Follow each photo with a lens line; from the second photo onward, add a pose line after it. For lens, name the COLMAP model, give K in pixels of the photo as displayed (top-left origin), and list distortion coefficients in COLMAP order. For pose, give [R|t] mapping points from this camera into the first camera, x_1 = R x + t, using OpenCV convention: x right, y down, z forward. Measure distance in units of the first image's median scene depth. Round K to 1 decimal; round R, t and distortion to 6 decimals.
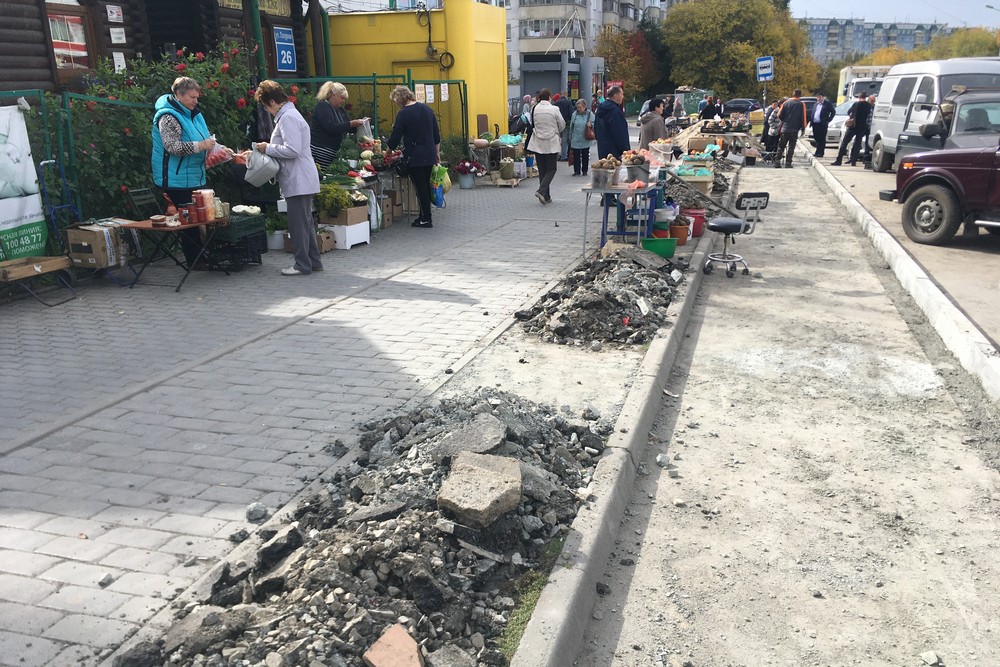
lens RADIAL K [[854.9, 0, 477.0], [0, 854.9, 352.7], [0, 0, 1]] dist [0.088397, -0.108357]
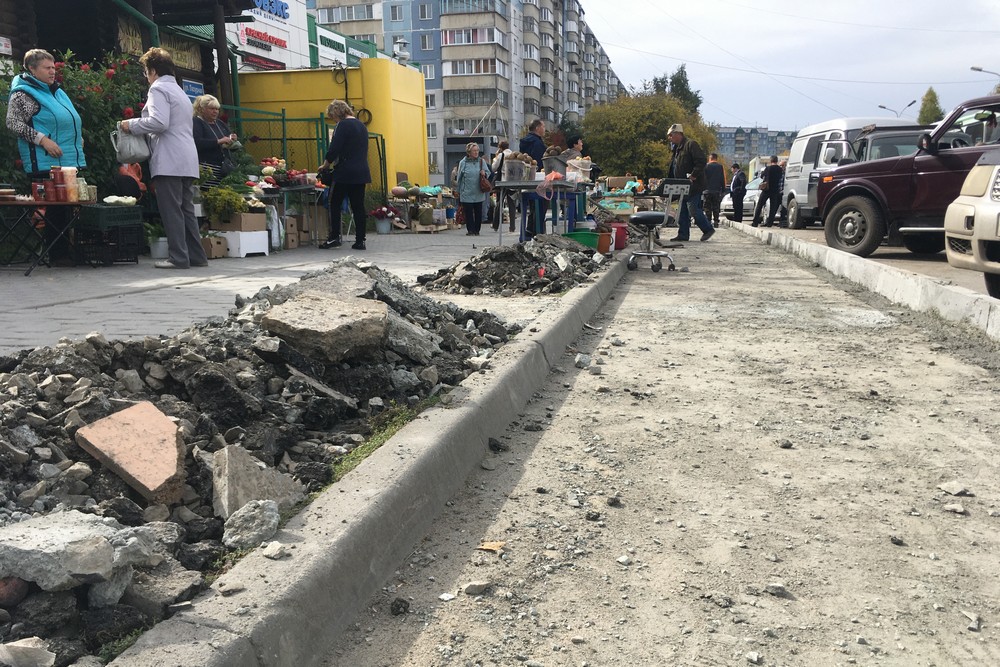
lens RADIAL K [[854.9, 0, 477.0], [0, 854.9, 352.7], [0, 0, 1]] dist [0.088397, -0.108357]
pose [[0.996827, -0.017576, 0.077633, 0.030530], [0.026518, 0.992931, -0.115694, 0.114531], [-0.075051, 0.117385, 0.990246, 0.116224]]
